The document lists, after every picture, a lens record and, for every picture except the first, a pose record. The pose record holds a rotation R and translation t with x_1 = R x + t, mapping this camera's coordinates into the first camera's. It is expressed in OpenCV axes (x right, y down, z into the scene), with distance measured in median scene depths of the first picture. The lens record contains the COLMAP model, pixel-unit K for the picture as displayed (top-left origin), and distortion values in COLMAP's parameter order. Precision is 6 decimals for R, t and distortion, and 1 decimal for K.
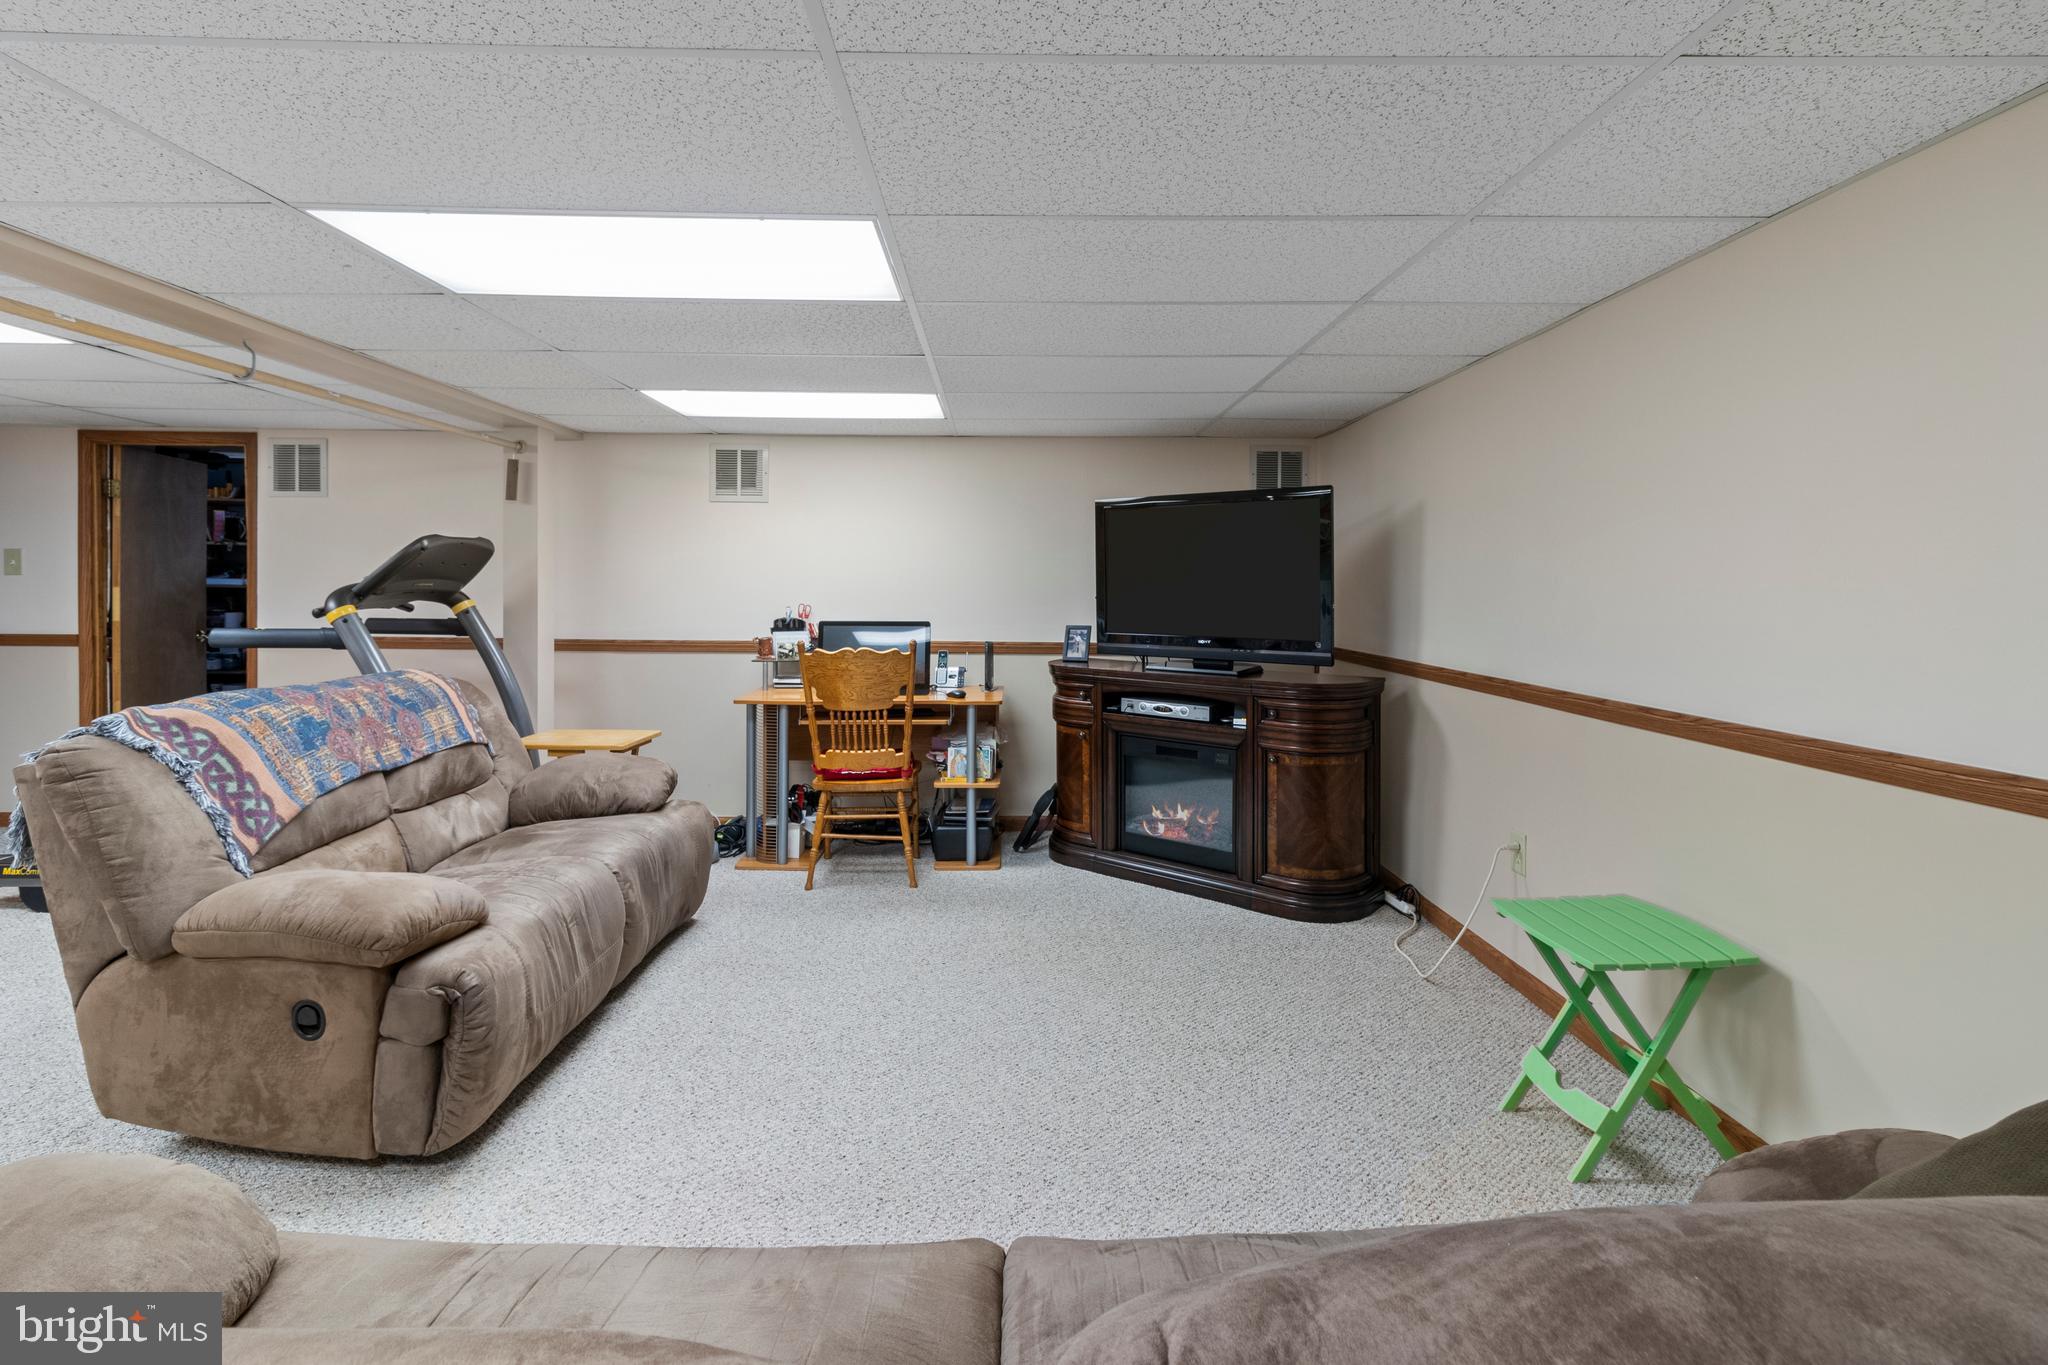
lens RADIAL K [[977.9, 0, 1025.9], [0, 977.9, 588.7], [0, 0, 1]] dist [0.002487, 0.000366]
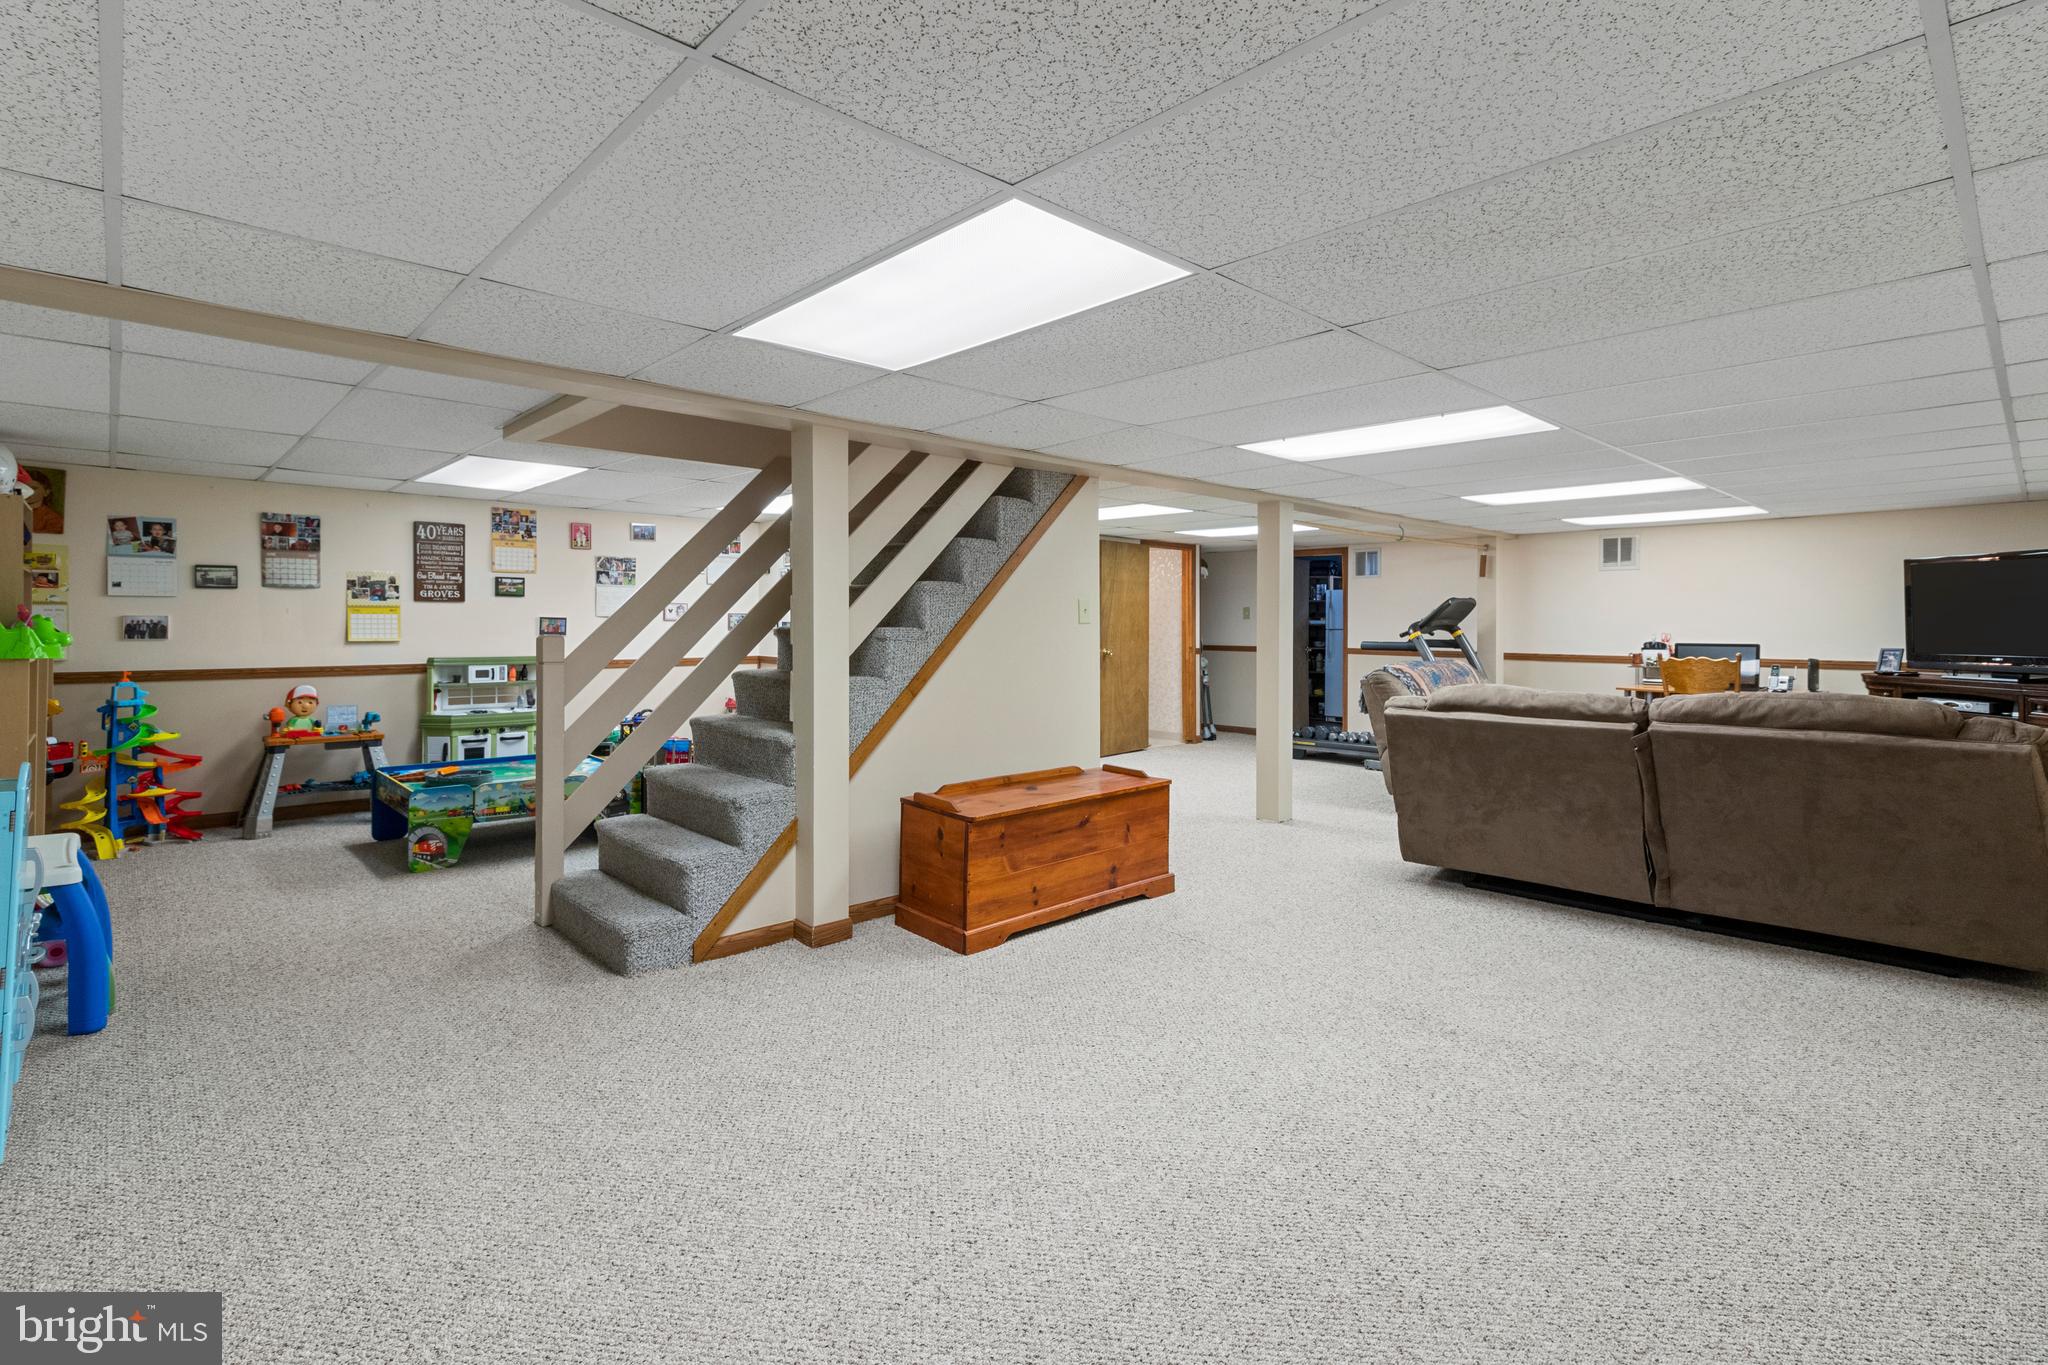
lens RADIAL K [[969.6, 0, 1023.0], [0, 969.6, 628.0], [0, 0, 1]] dist [0.002713, 0.000612]
pose [[0.672294, -0.001405, -0.740283, 0.275972], [-0.000354, 0.999997, -0.002219, 0.012691], [0.740284, 0.001754, 0.672292, -0.961431]]
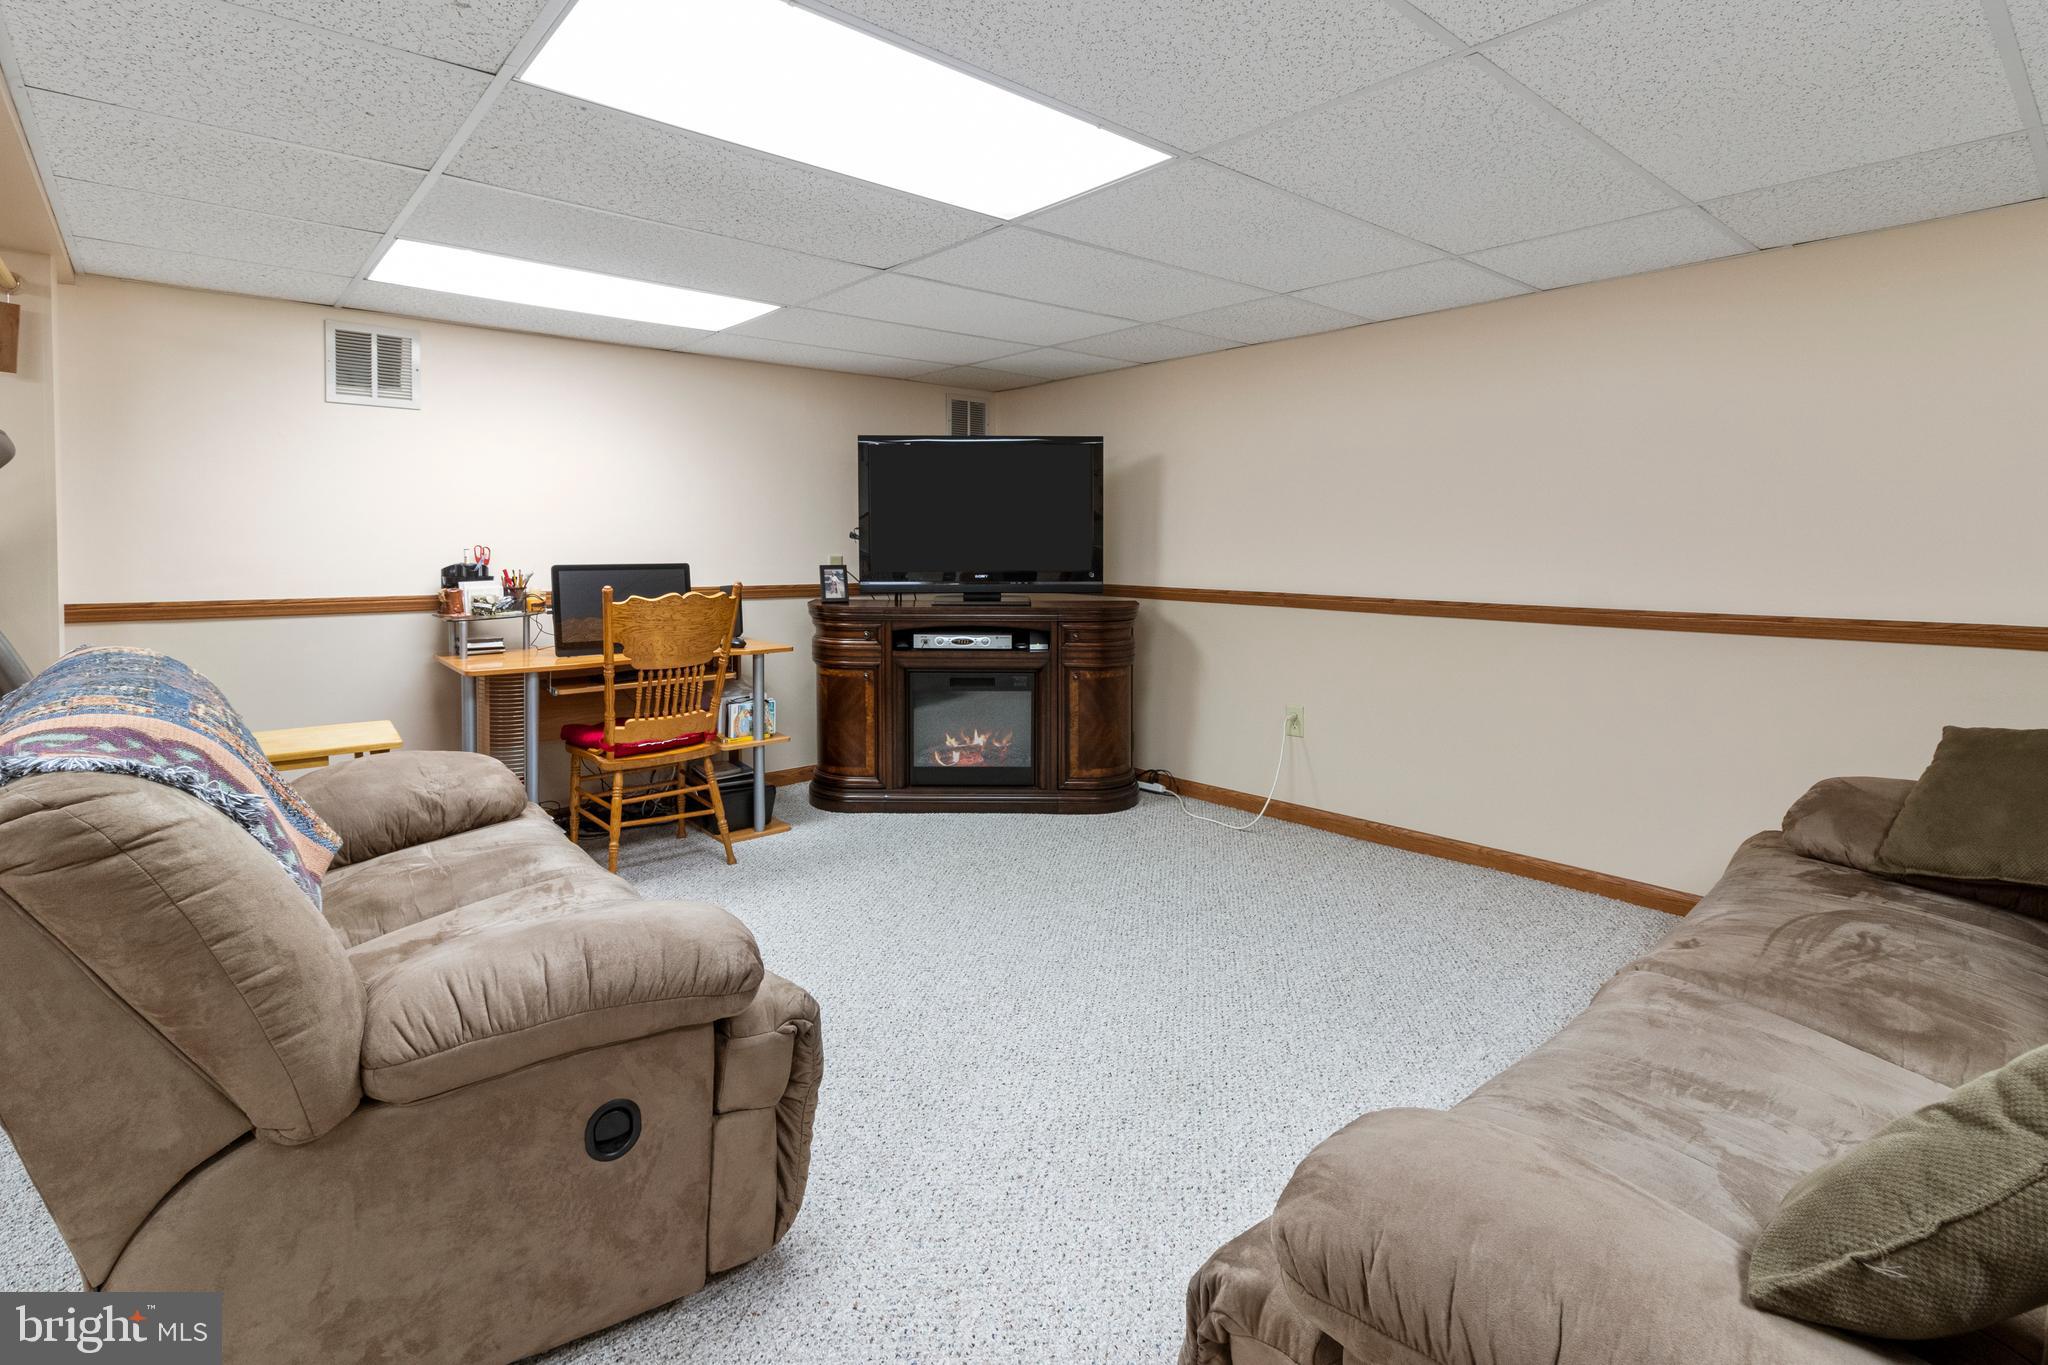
lens RADIAL K [[987.8, 0, 1052.7], [0, 987.8, 547.8], [0, 0, 1]] dist [0.001134, -0.000166]
pose [[0.761498, -0.007930, 0.648119, -0.456212], [0.003188, 0.999959, 0.008489, 0.014489], [-0.648160, -0.004398, 0.761491, 0.135259]]
